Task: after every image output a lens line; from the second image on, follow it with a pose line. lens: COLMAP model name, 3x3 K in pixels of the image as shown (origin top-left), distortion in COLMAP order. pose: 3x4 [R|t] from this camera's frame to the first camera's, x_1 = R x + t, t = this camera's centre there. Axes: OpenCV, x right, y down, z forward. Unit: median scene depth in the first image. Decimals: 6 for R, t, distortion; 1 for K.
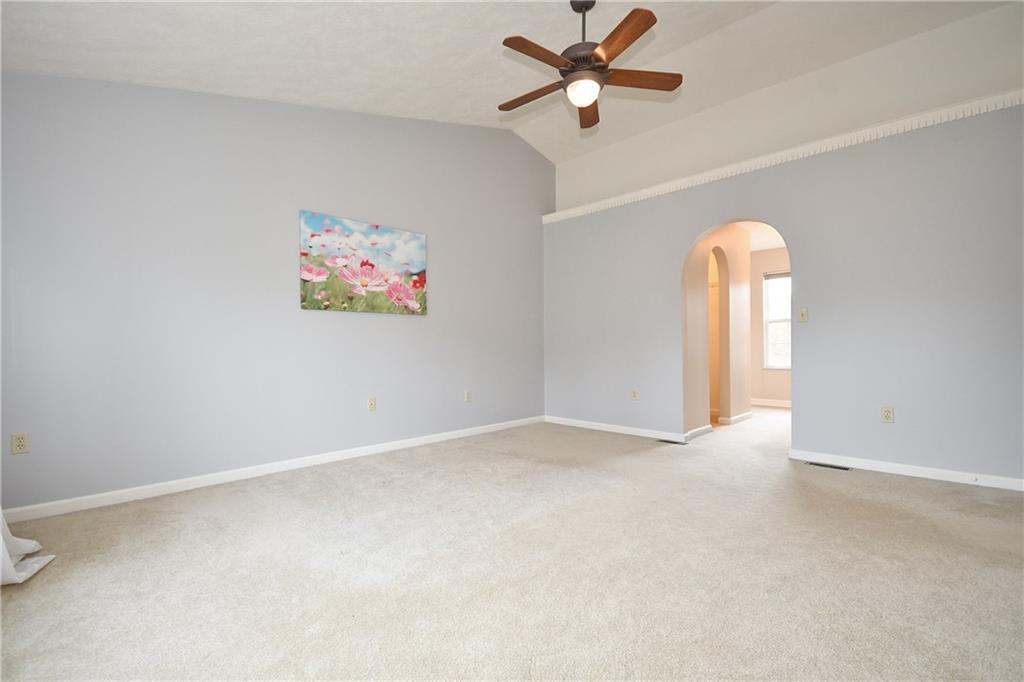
lens RADIAL K [[454.6, 0, 512.4], [0, 454.6, 339.1], [0, 0, 1]] dist [0.001181, 0.000601]
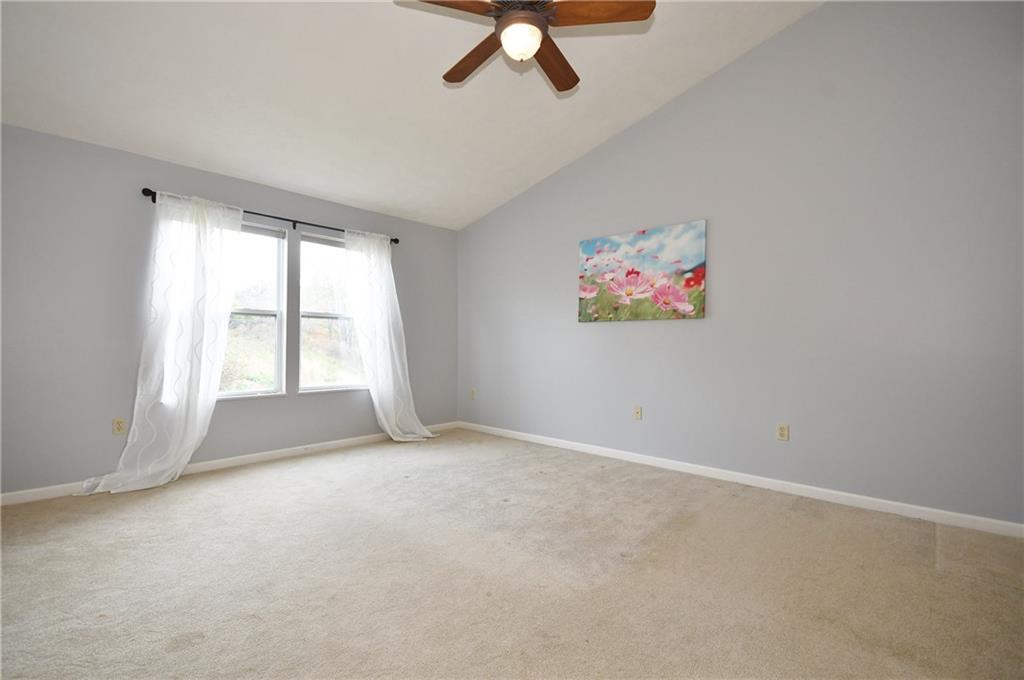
lens RADIAL K [[454.6, 0, 512.5], [0, 454.6, 342.3], [0, 0, 1]] dist [0.001181, 0.000601]
pose [[0.025508, 0.001980, -0.999673, 0.693762], [0.001890, 0.999996, 0.002029, -0.013361], [0.999673, -0.001941, 0.025504, 0.718527]]
